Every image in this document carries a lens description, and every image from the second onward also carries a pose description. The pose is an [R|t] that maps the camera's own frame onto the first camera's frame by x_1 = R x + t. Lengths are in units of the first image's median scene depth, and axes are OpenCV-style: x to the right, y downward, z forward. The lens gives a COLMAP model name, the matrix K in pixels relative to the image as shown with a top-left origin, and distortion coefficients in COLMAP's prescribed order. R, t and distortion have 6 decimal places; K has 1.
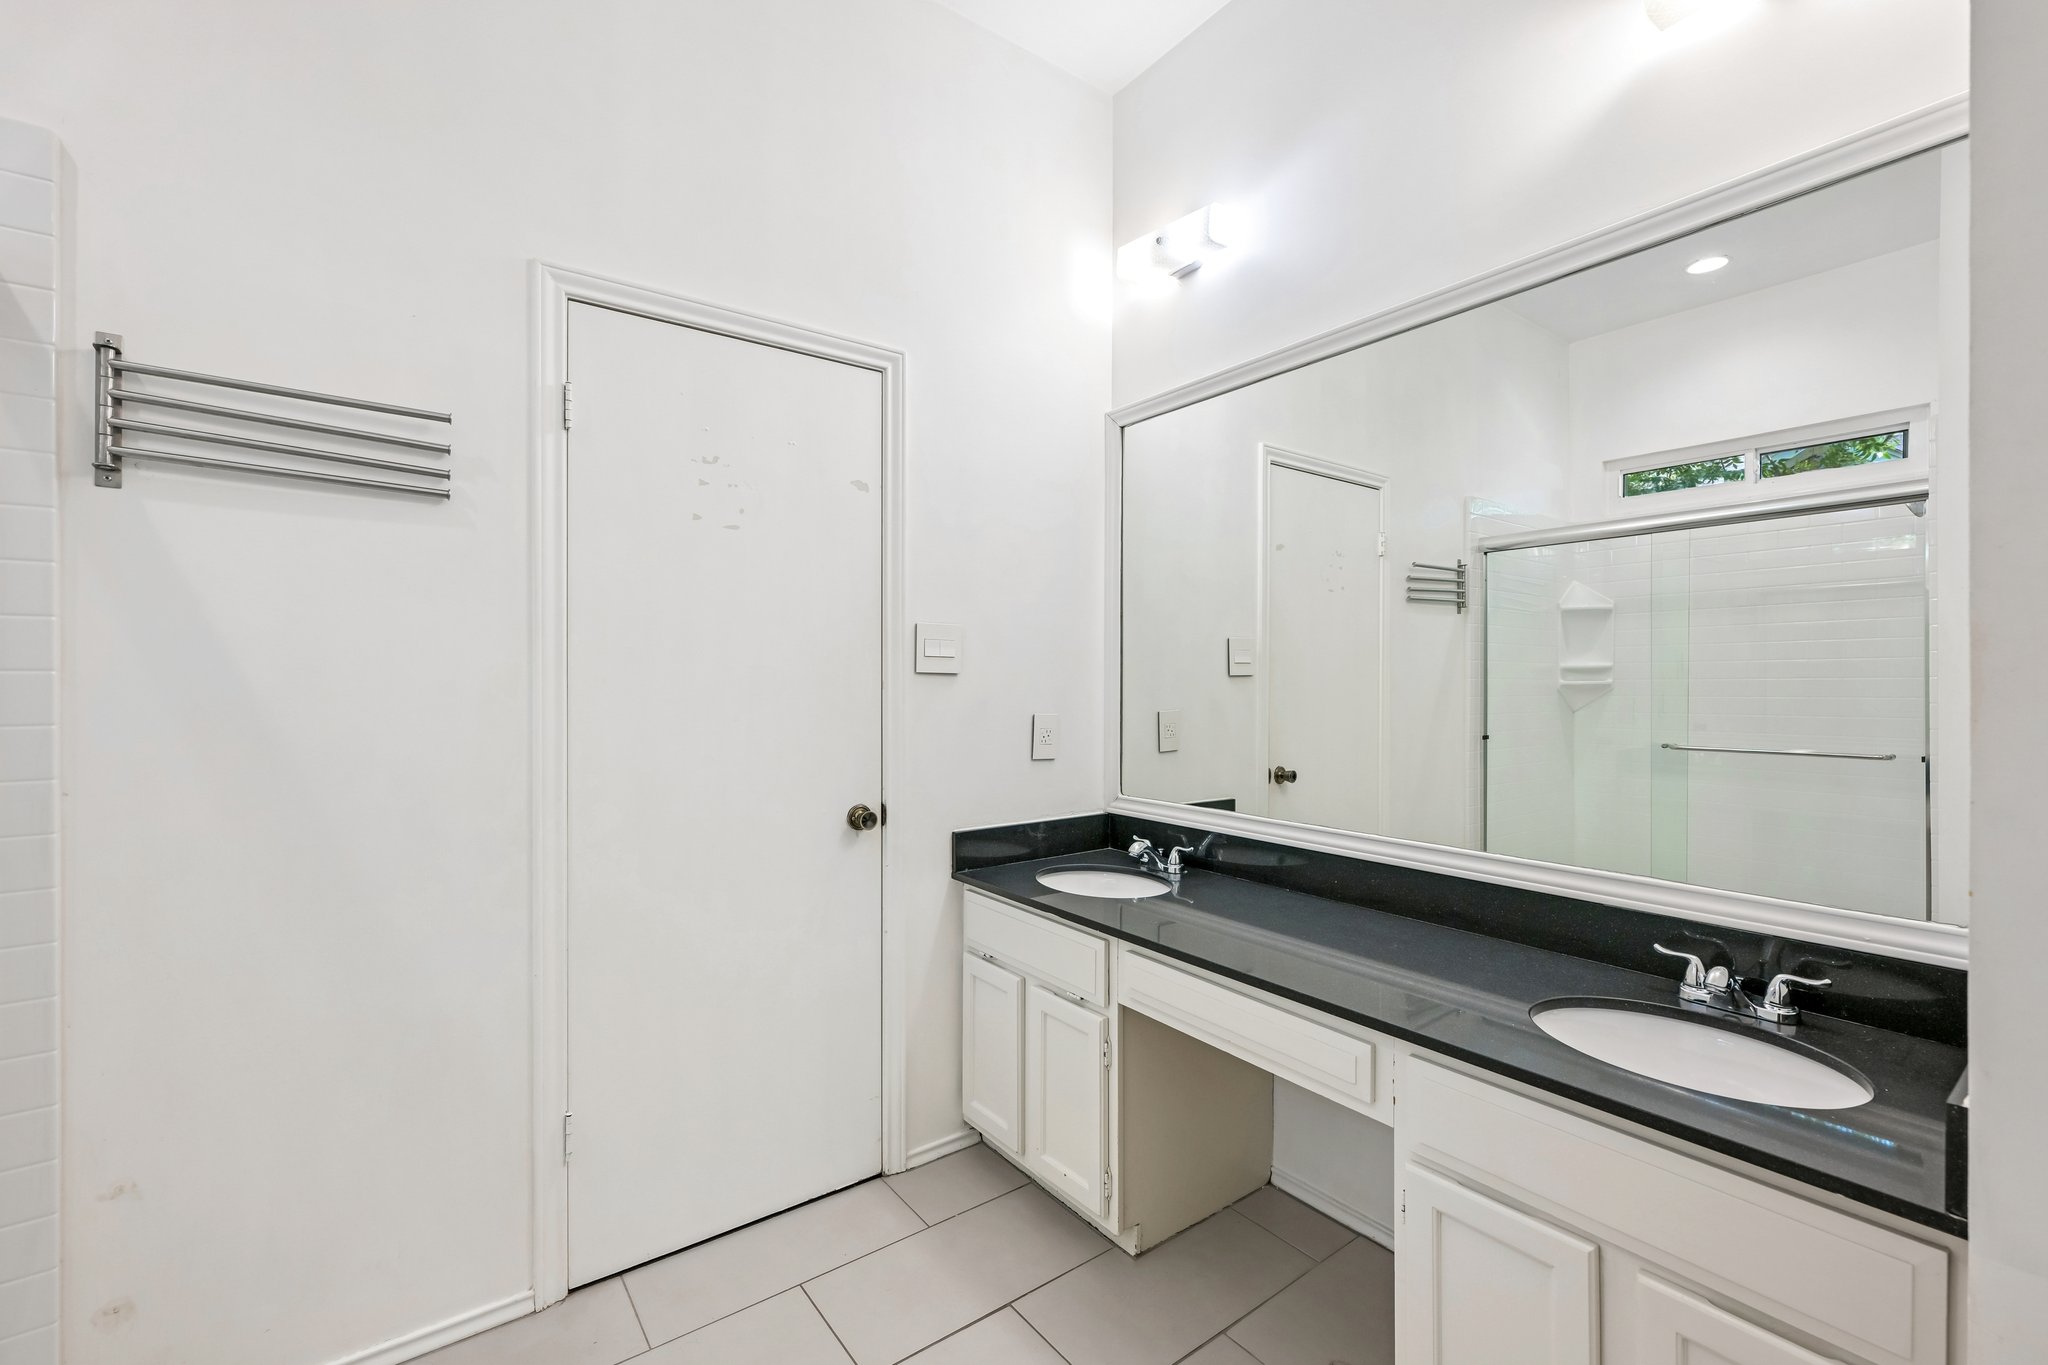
lens RADIAL K [[875.9, 0, 1015.8], [0, 875.9, 683.4], [0, 0, 1]] dist [0.000944, 0.001097]
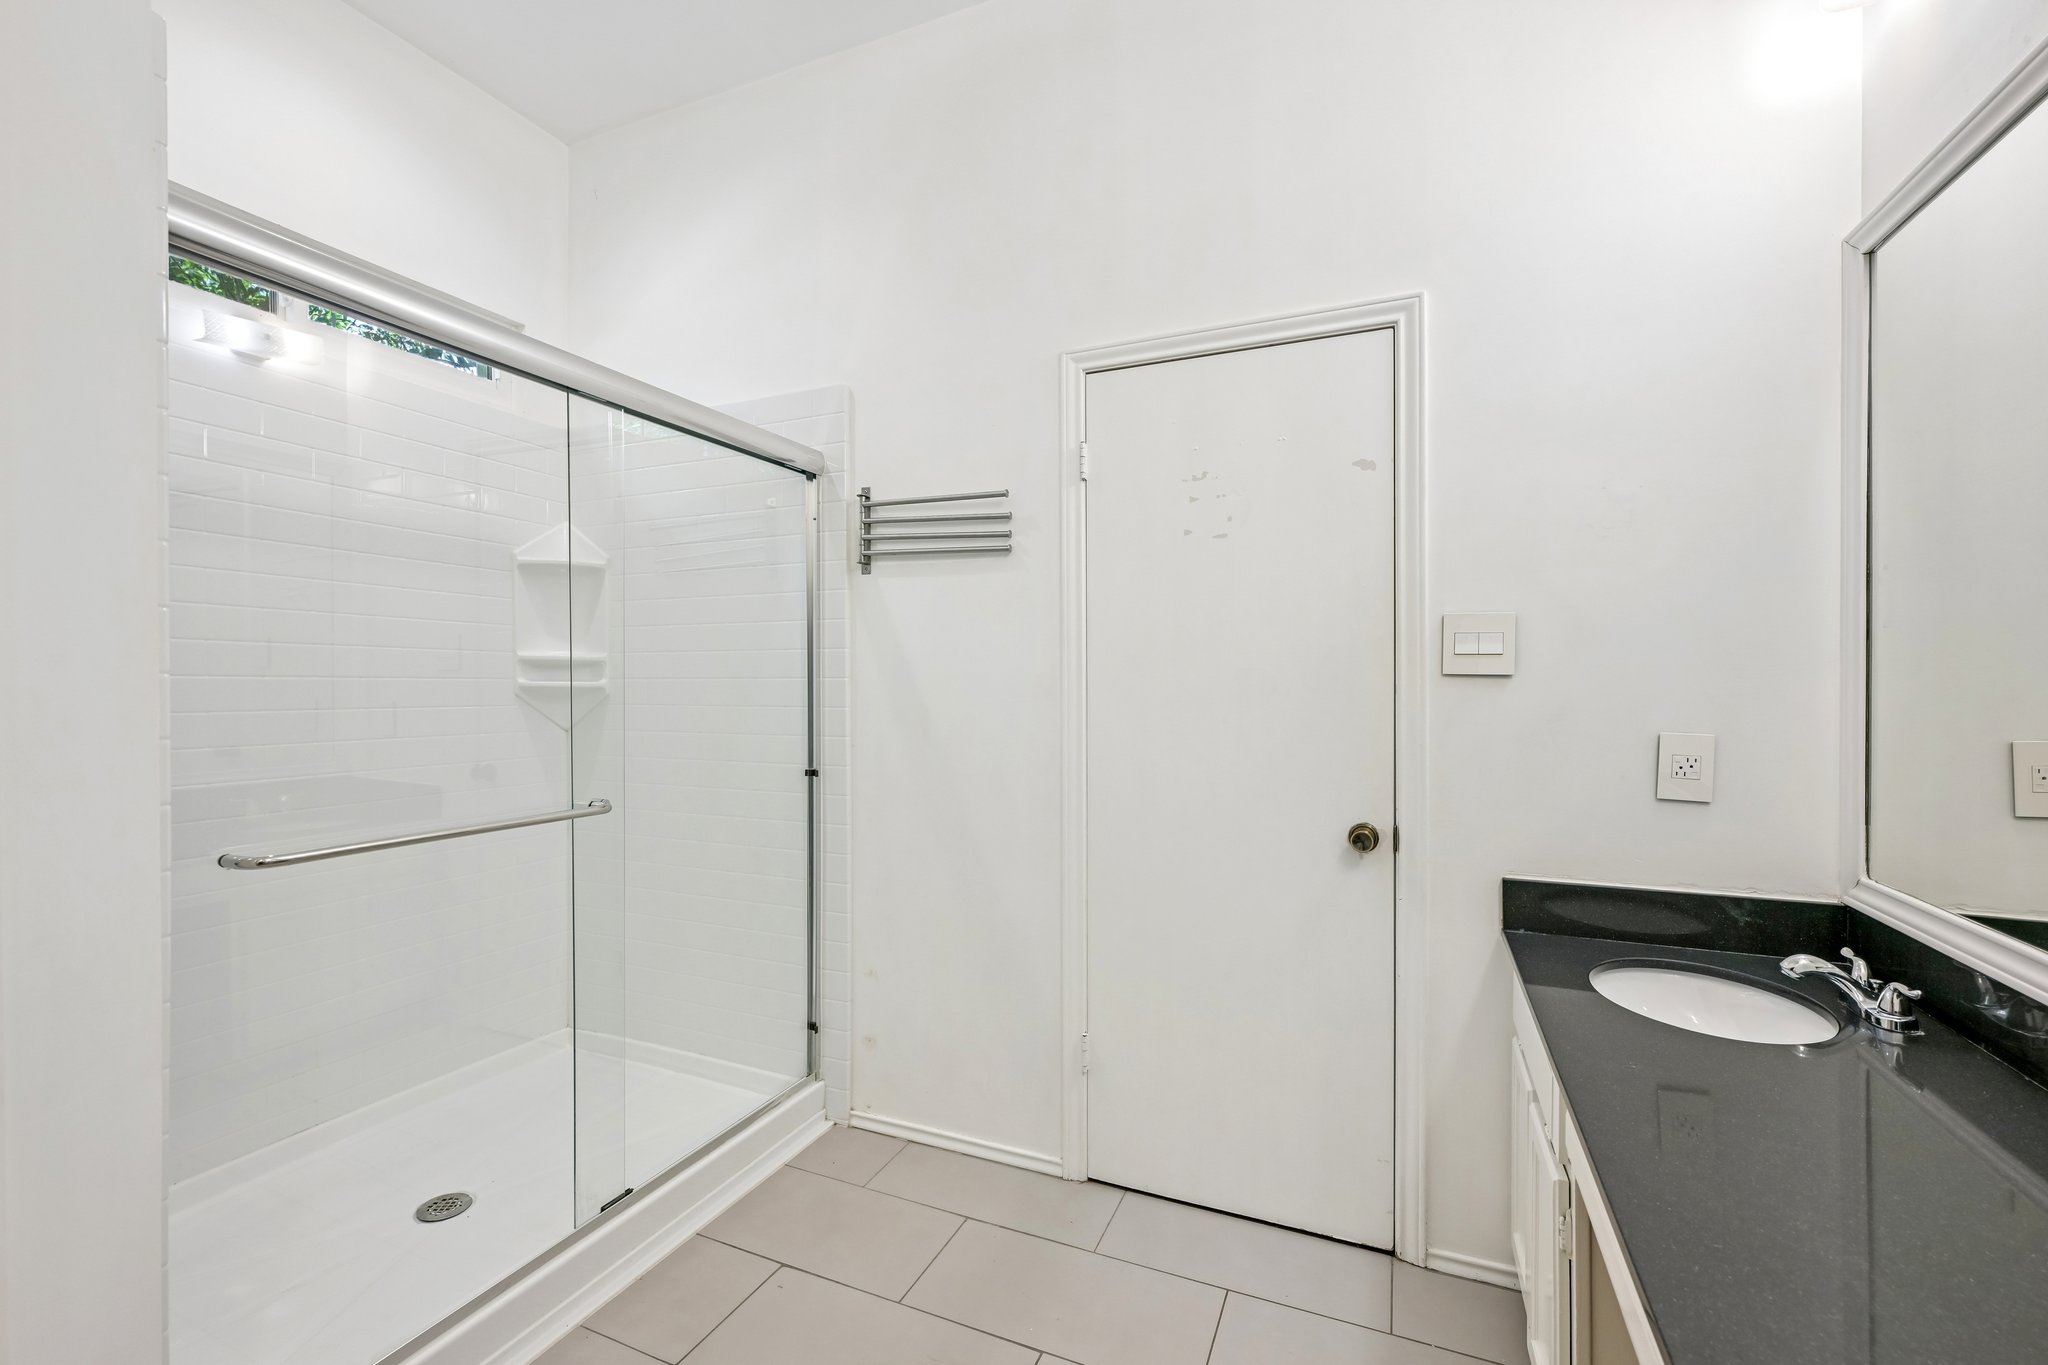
lens RADIAL K [[875.9, 0, 1015.8], [0, 875.9, 683.4], [0, 0, 1]] dist [0.000944, 0.001097]
pose [[0.492360, 0.004003, -0.870382, 0.424202], [-0.001160, 0.999992, 0.003943, -0.006738], [0.870391, -0.000931, 0.492361, 0.253683]]
